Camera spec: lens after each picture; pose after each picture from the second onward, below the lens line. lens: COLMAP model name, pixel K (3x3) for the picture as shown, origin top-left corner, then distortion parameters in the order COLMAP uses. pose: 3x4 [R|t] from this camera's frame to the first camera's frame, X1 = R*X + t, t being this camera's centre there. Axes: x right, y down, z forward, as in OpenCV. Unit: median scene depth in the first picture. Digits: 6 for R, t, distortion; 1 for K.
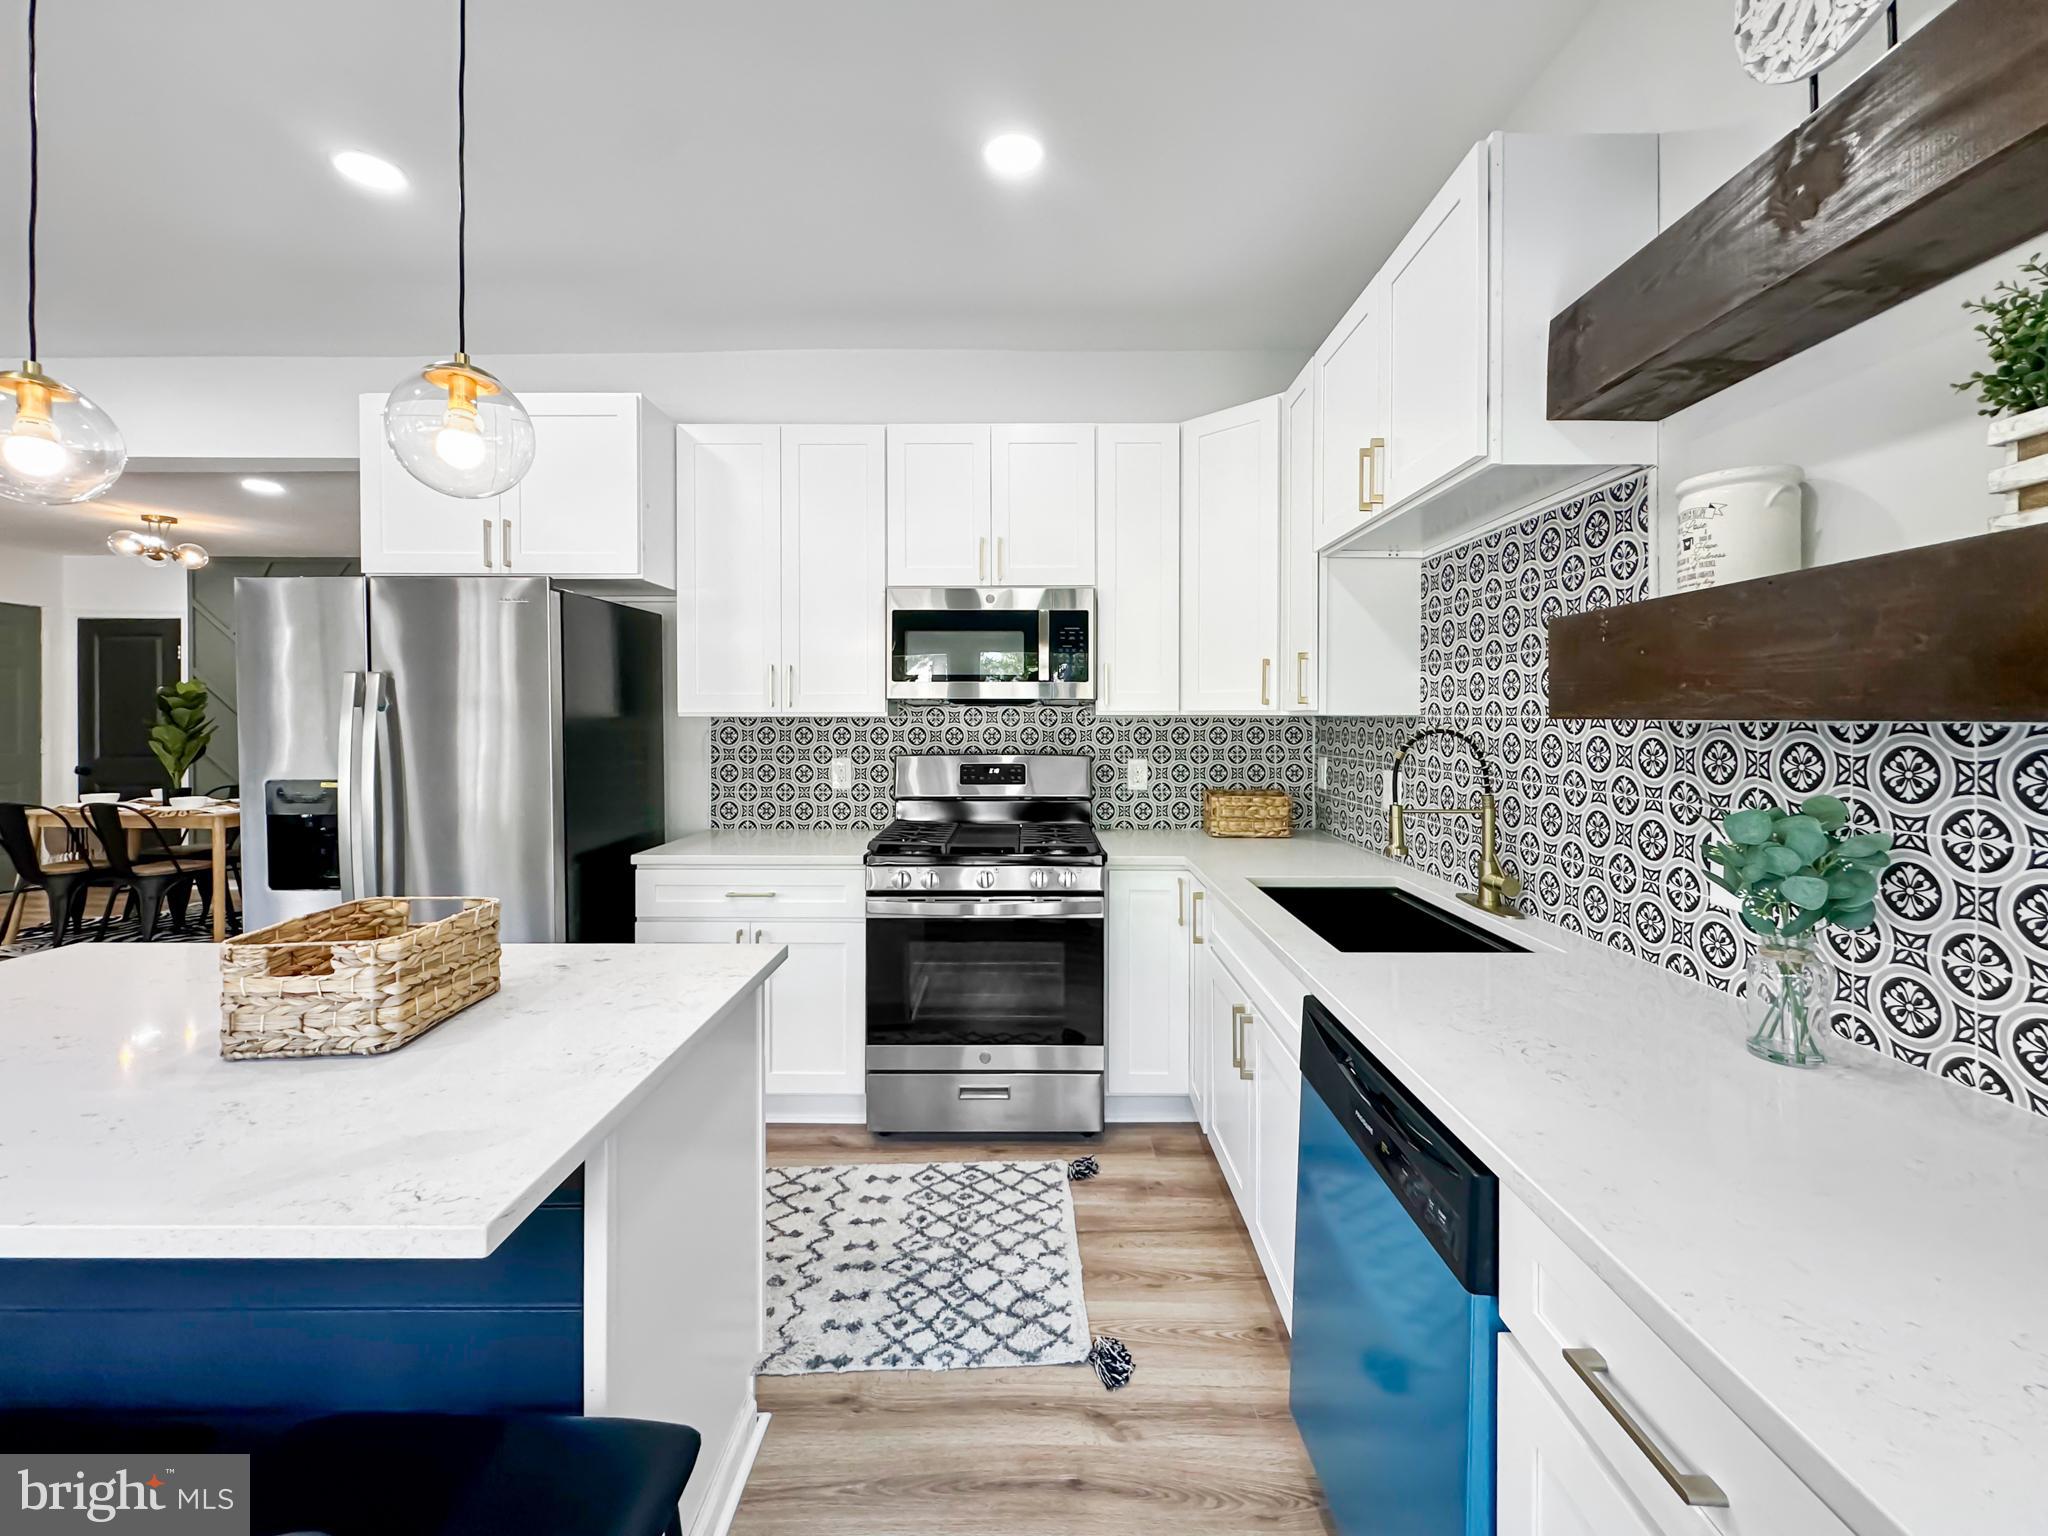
lens RADIAL K [[846.7, 0, 991.5], [0, 846.7, 717.2], [0, 0, 1]] dist [0.000425, 0.000284]
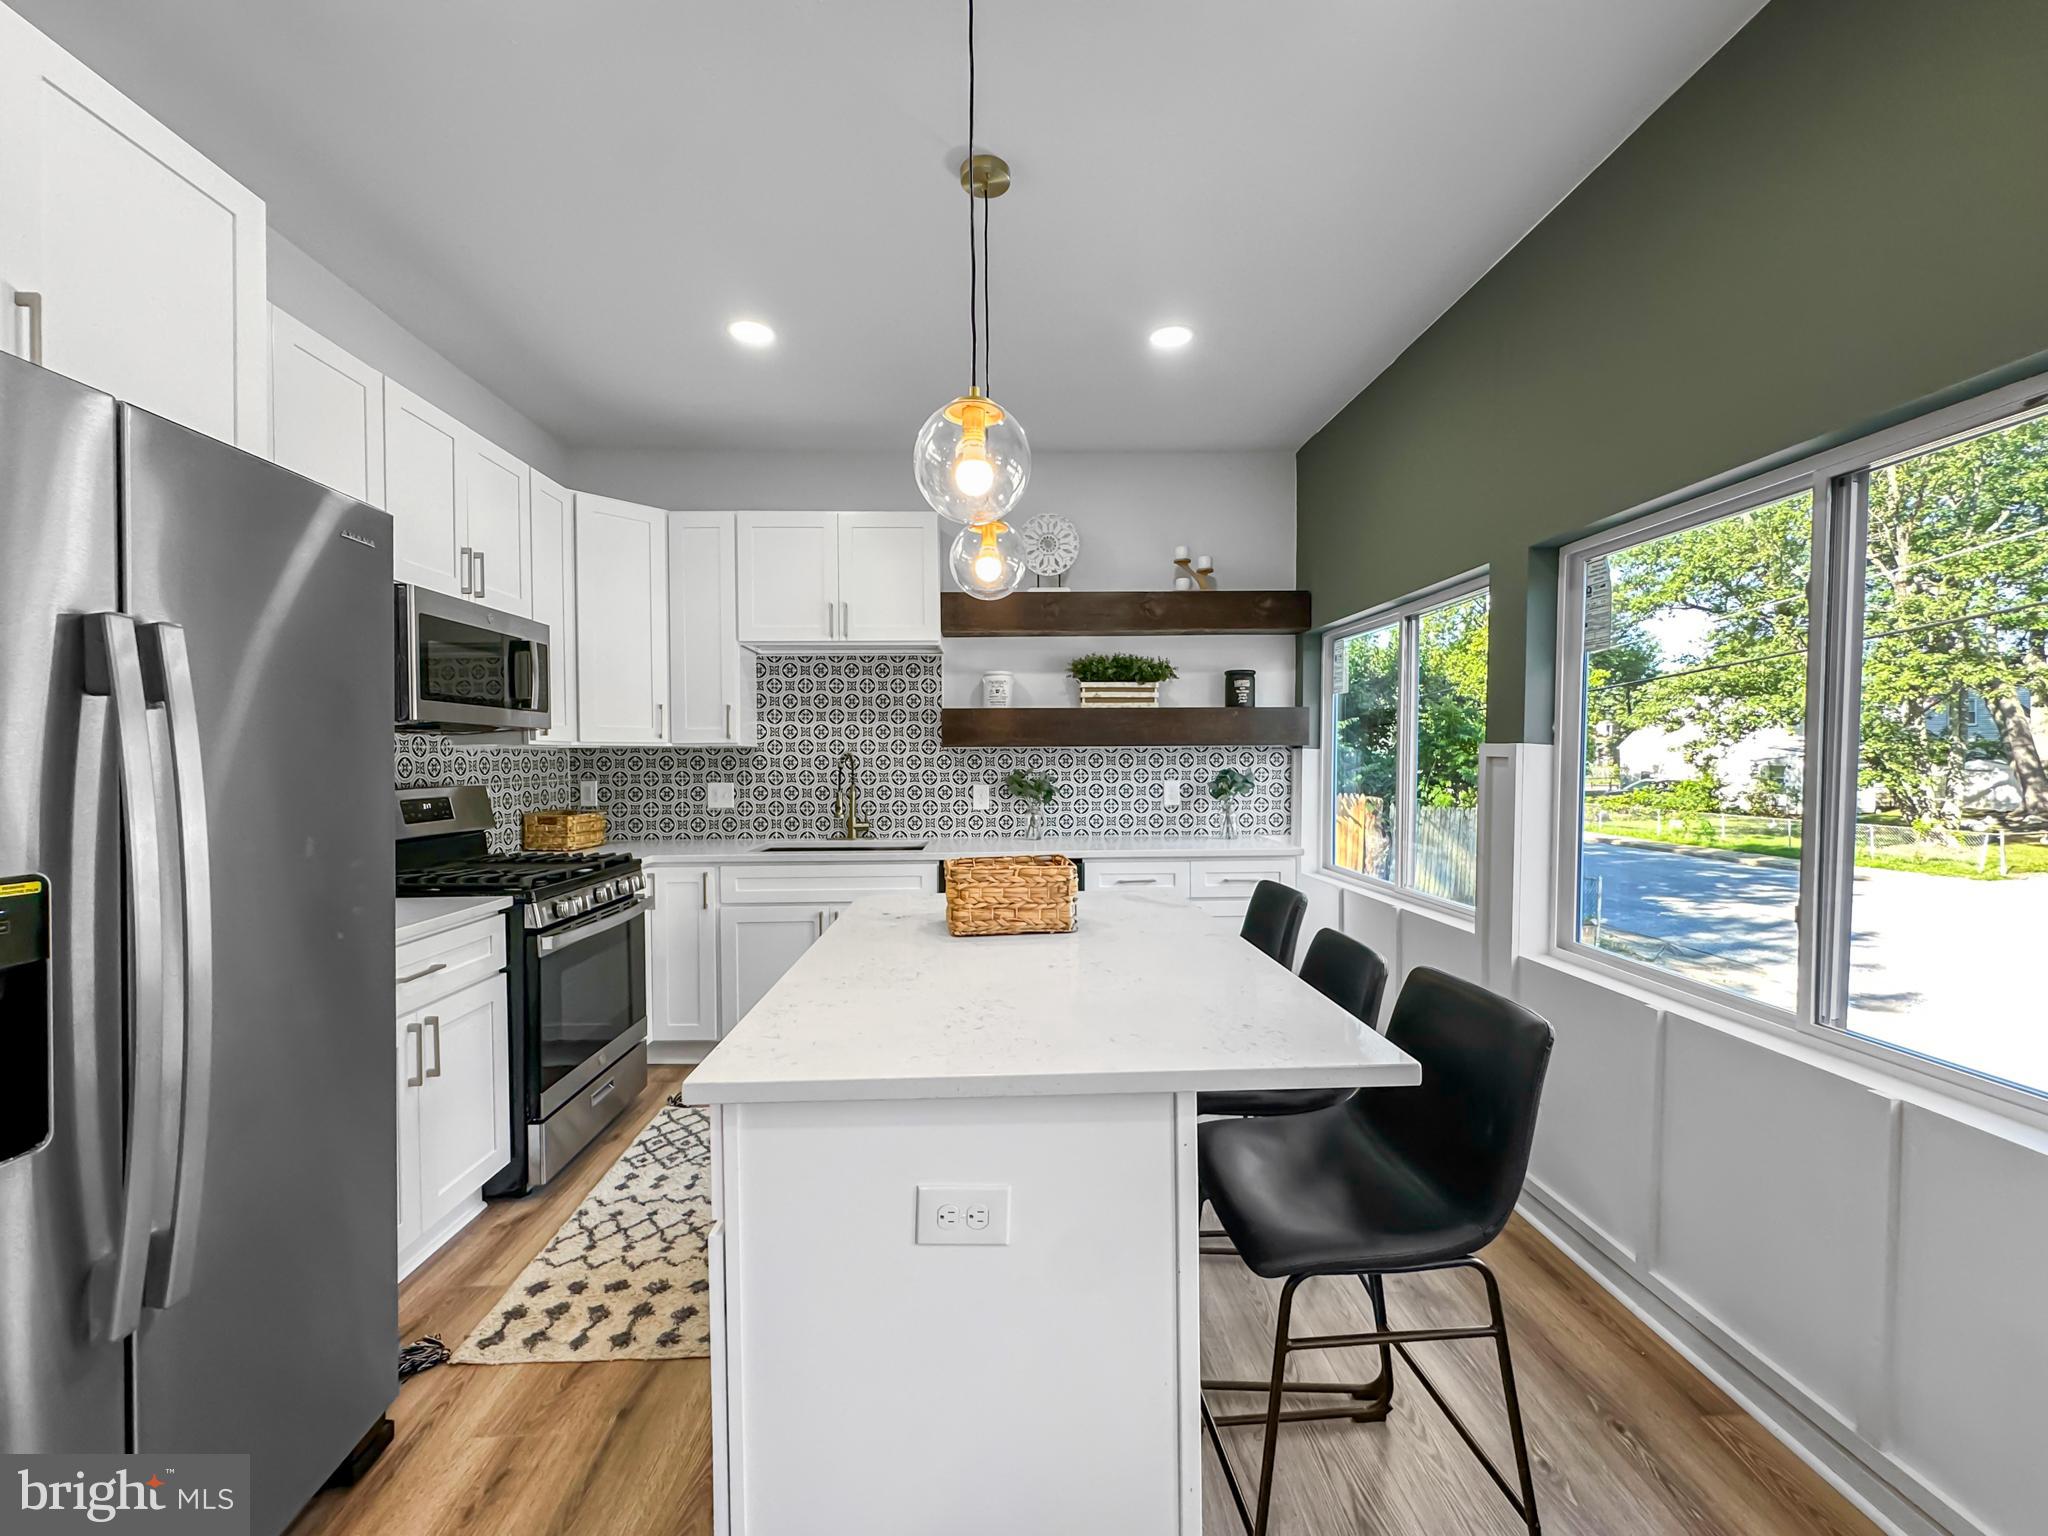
lens RADIAL K [[846.7, 0, 1027.9], [0, 846.7, 767.1], [0, 0, 1]] dist [0.000425, 0.000284]
pose [[-0.042643, -0.011098, 0.999029, -1.187807], [0.007349, 0.999908, 0.011421, 0.021965], [-0.999063, 0.007829, -0.042558, 0.538688]]
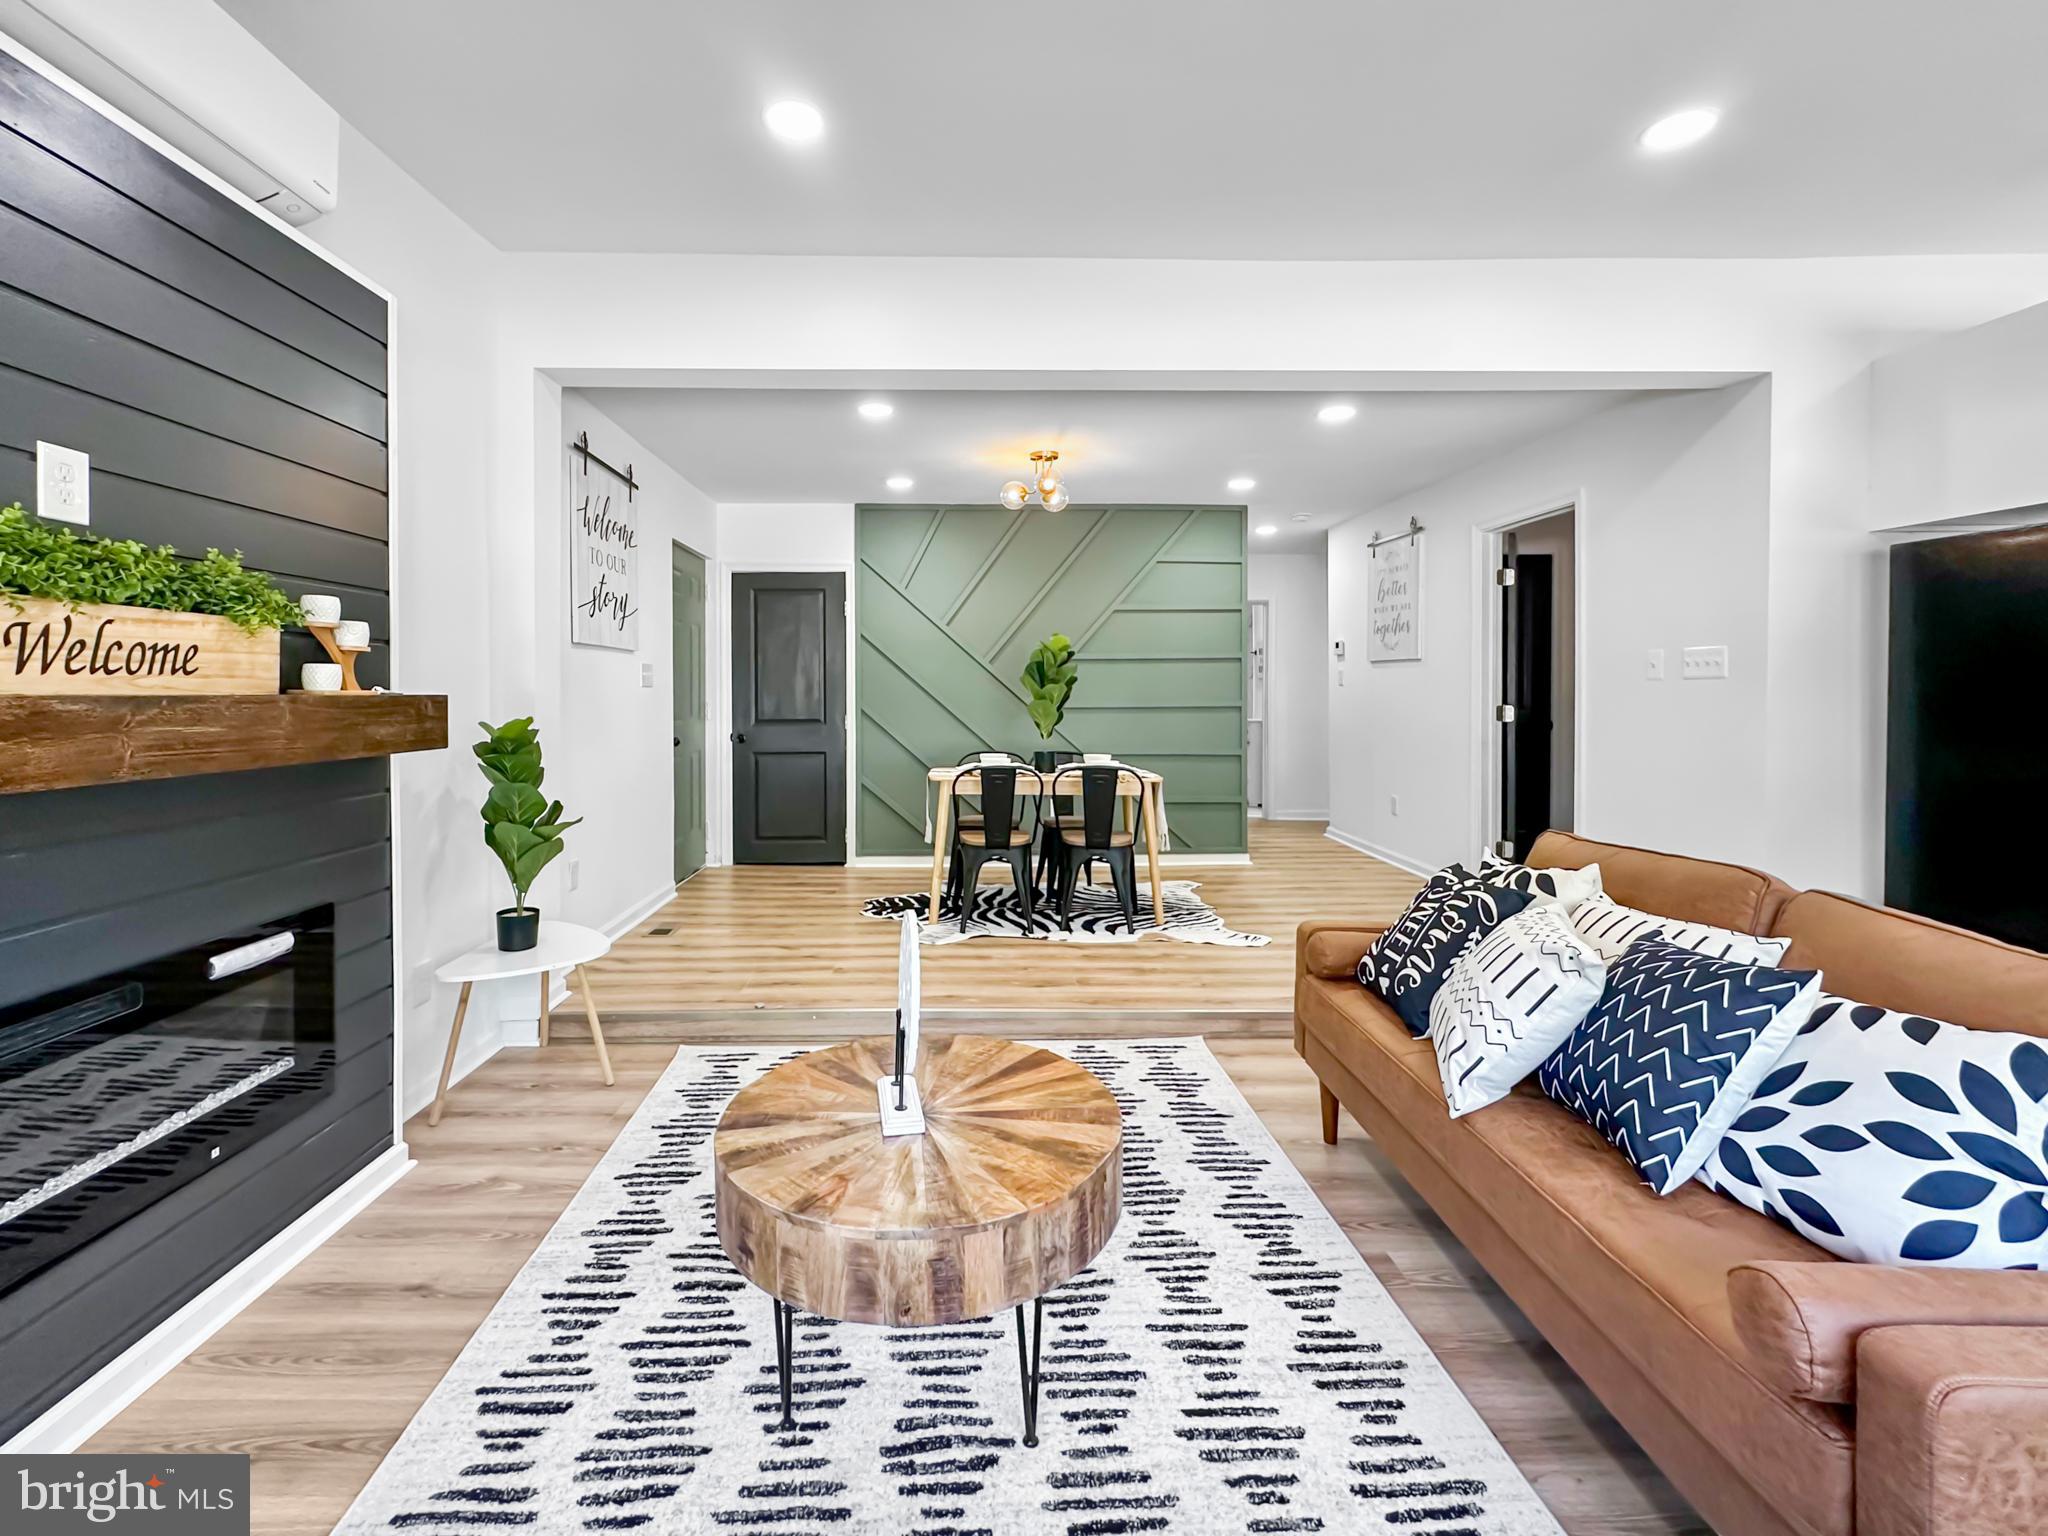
lens RADIAL K [[887.5, 0, 978.2], [0, 887.5, 698.6], [0, 0, 1]] dist [-0.003988, 0.001010]
pose [[0.999936, -0.002745, 0.010954, -2.122863], [0.002711, 0.999991, 0.003110, 0.052024], [-0.010962, -0.003080, 0.999935, 0.082434]]
